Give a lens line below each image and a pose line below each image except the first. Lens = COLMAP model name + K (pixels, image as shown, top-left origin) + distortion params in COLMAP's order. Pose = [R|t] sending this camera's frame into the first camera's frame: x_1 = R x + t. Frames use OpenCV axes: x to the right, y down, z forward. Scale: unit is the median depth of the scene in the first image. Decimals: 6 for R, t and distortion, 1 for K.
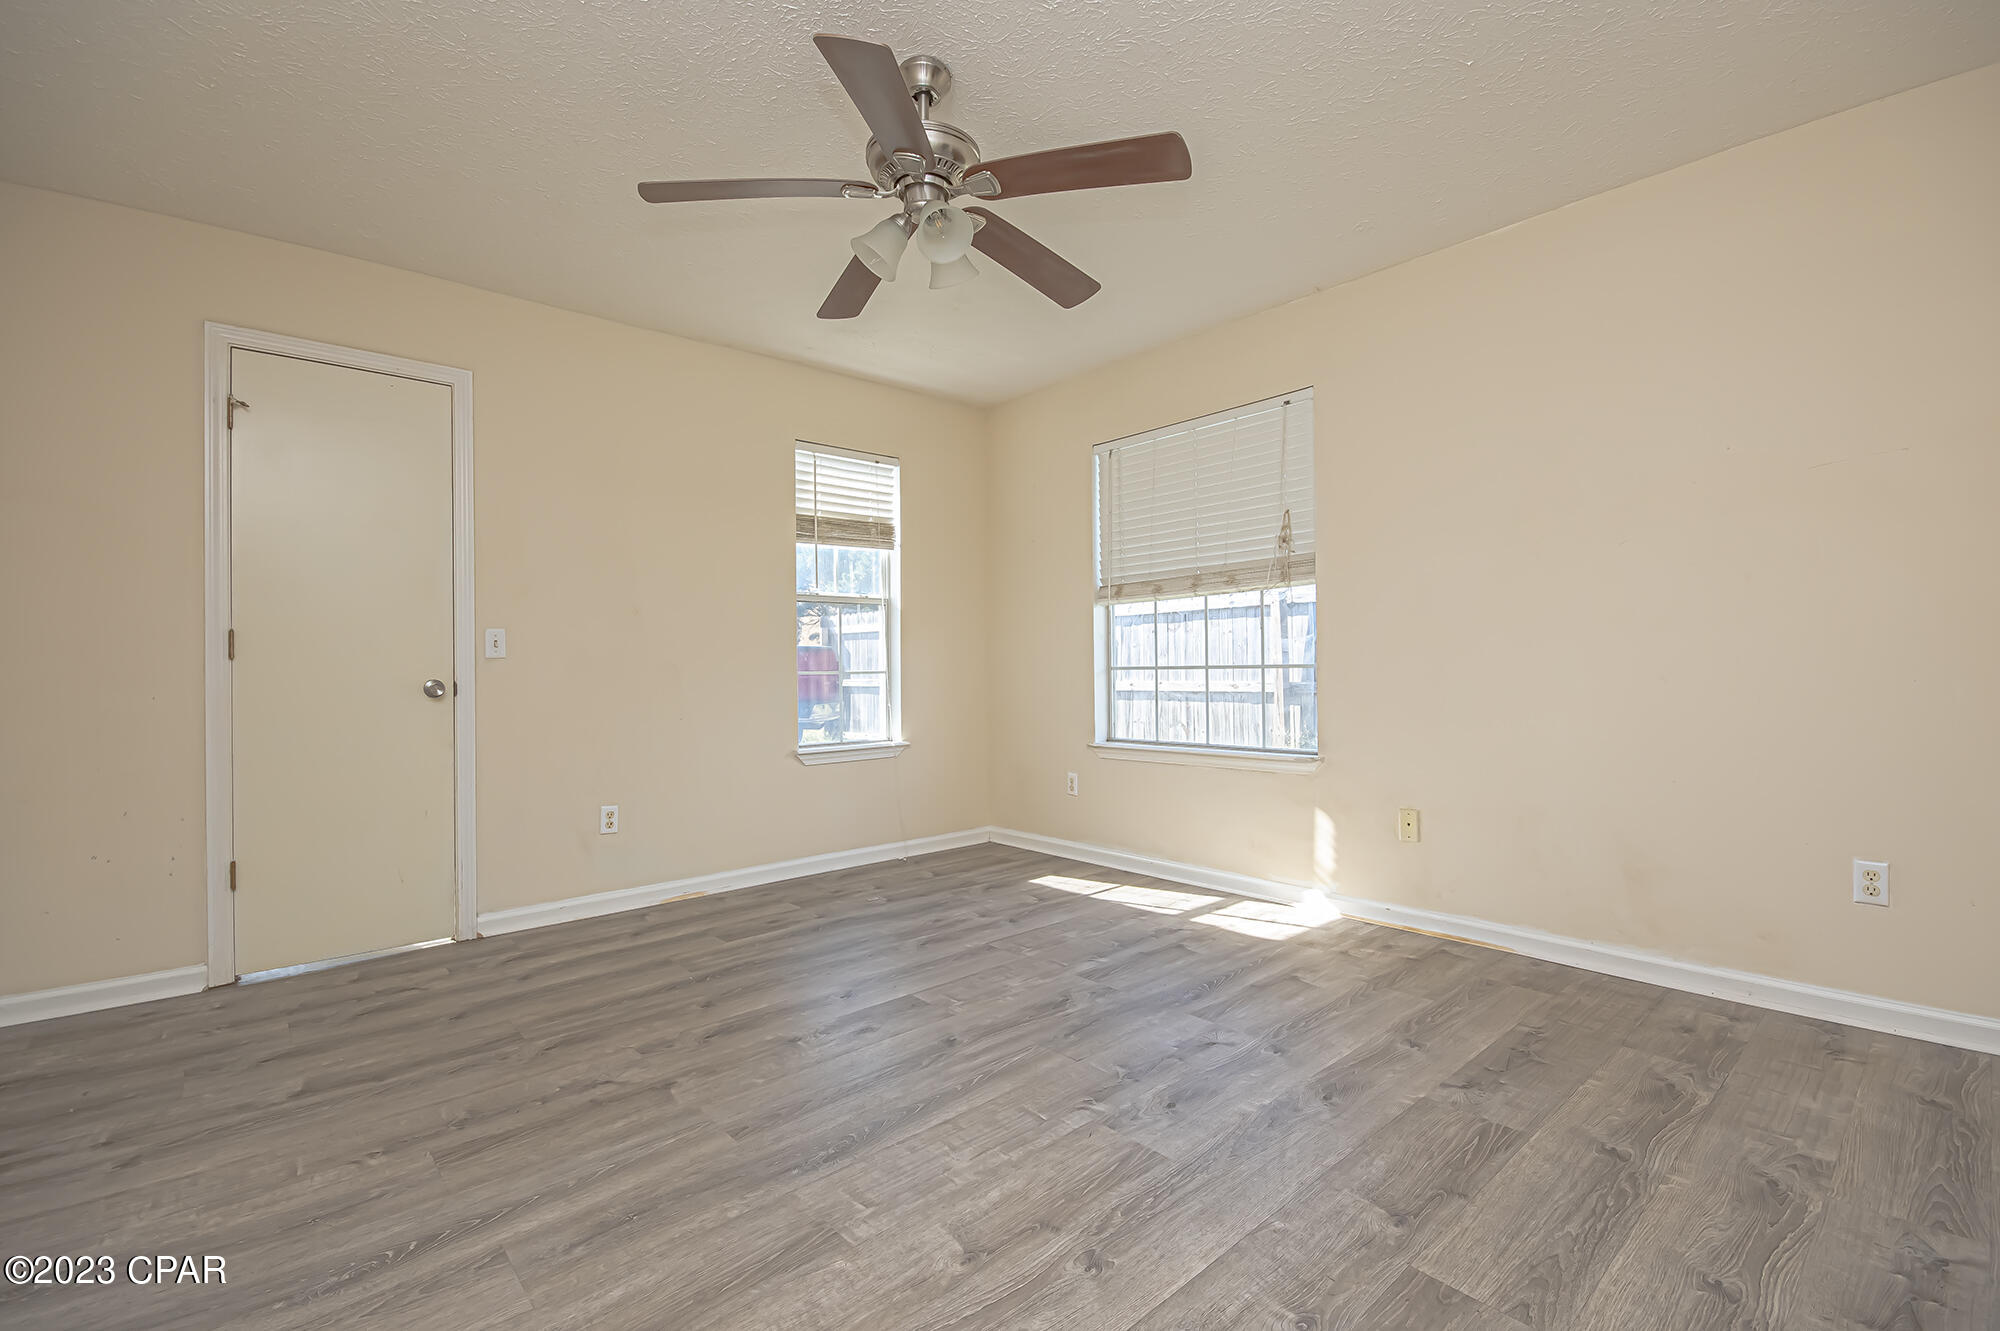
lens RADIAL K [[876.0, 0, 1033.0], [0, 876.0, 667.7], [0, 0, 1]] dist [0.002341, -0.007583]
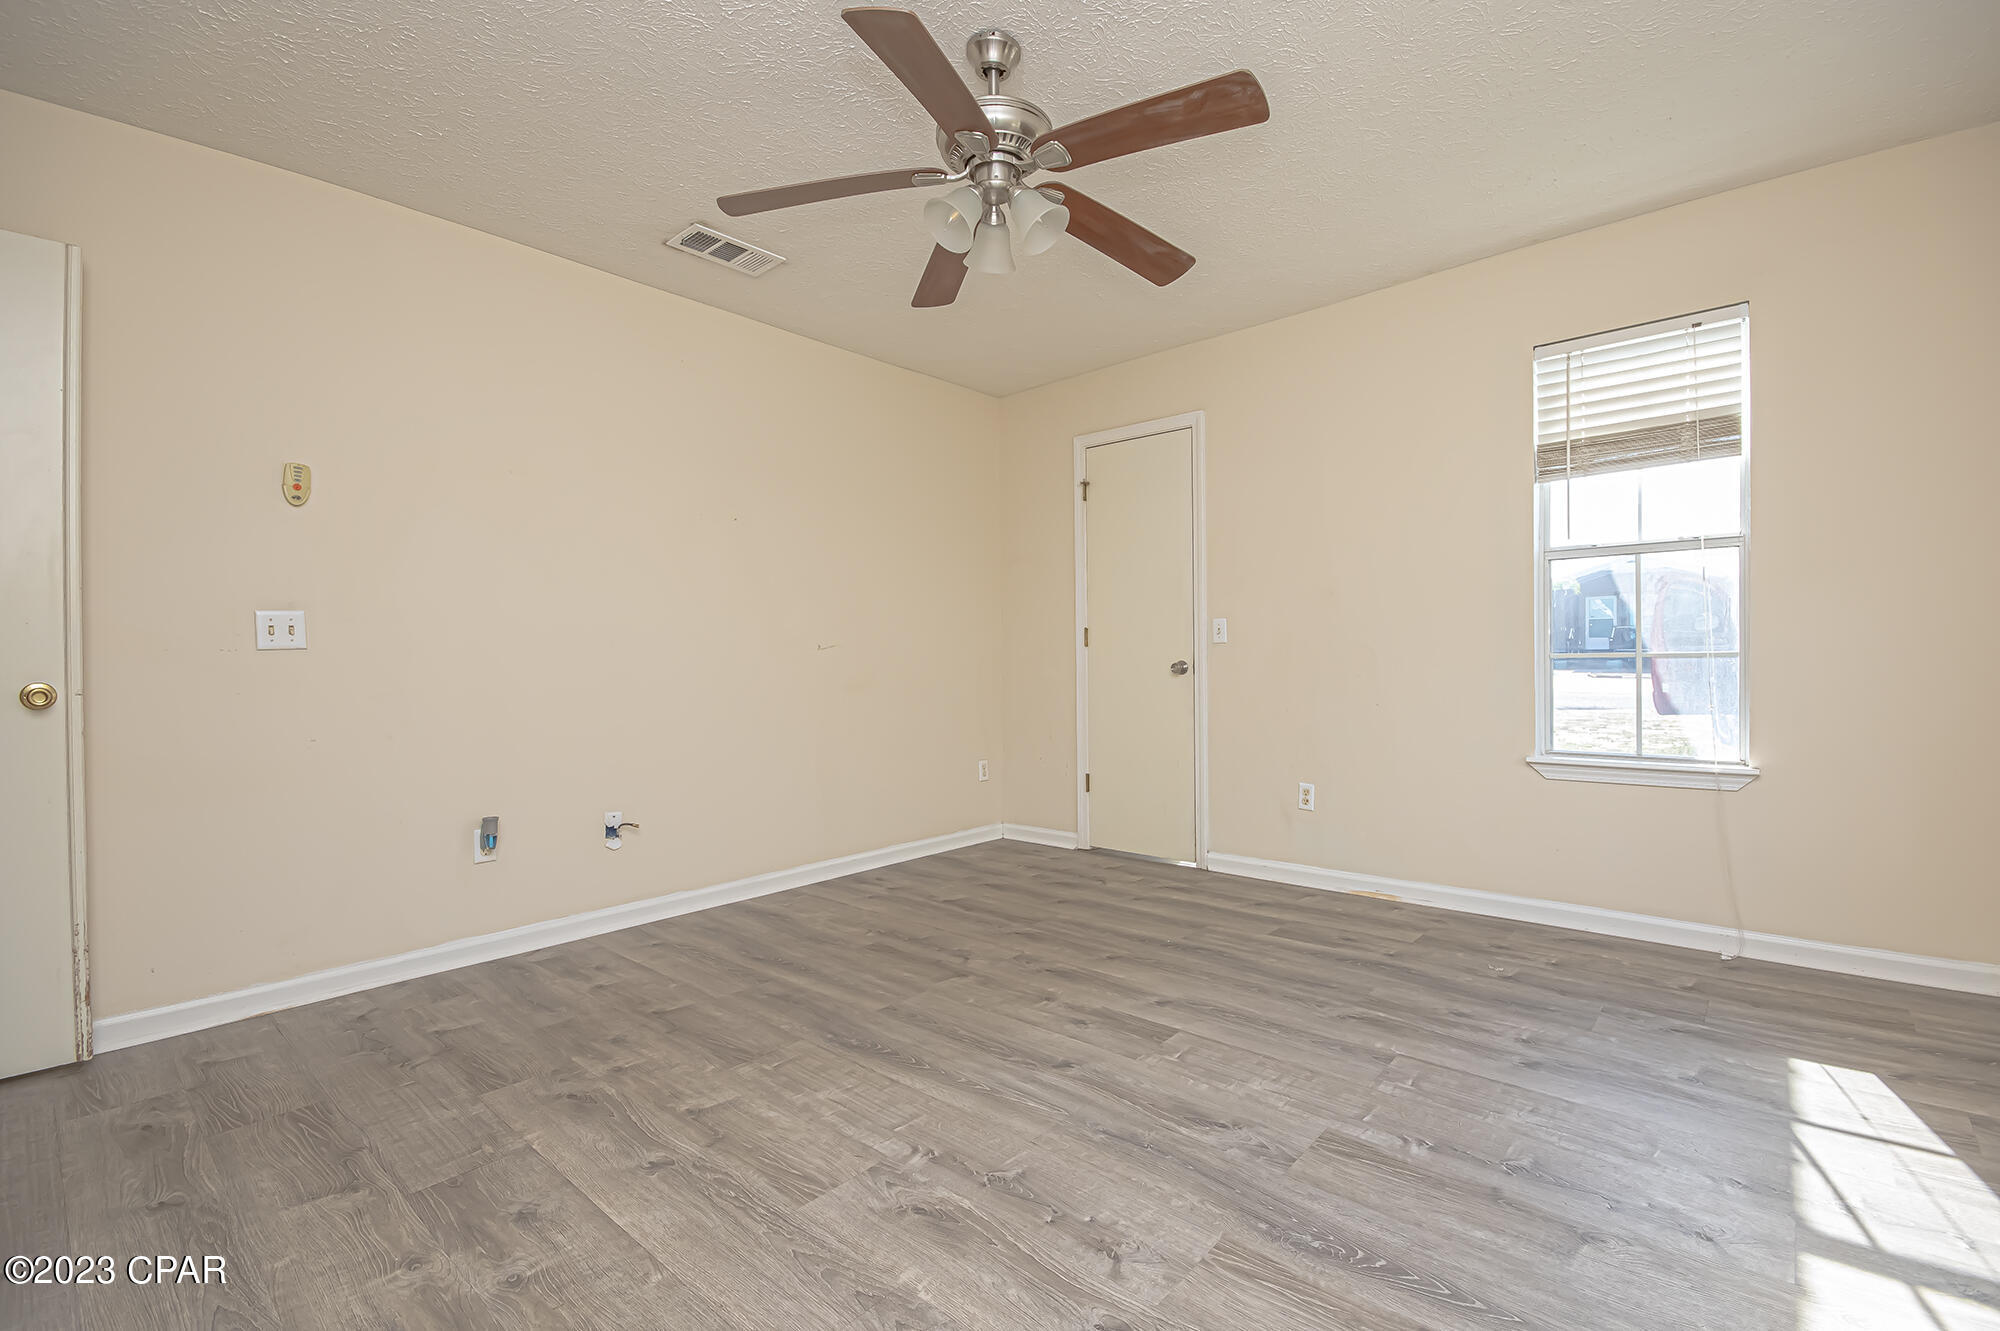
lens RADIAL K [[876.0, 0, 1000.8], [0, 876.0, 662.8], [0, 0, 1]] dist [0.002341, -0.007583]
pose [[0.101583, 0.015998, -0.994698, 0.587654], [0.011963, 0.999779, 0.017302, -0.008613], [0.994755, -0.013657, 0.101369, 0.616487]]
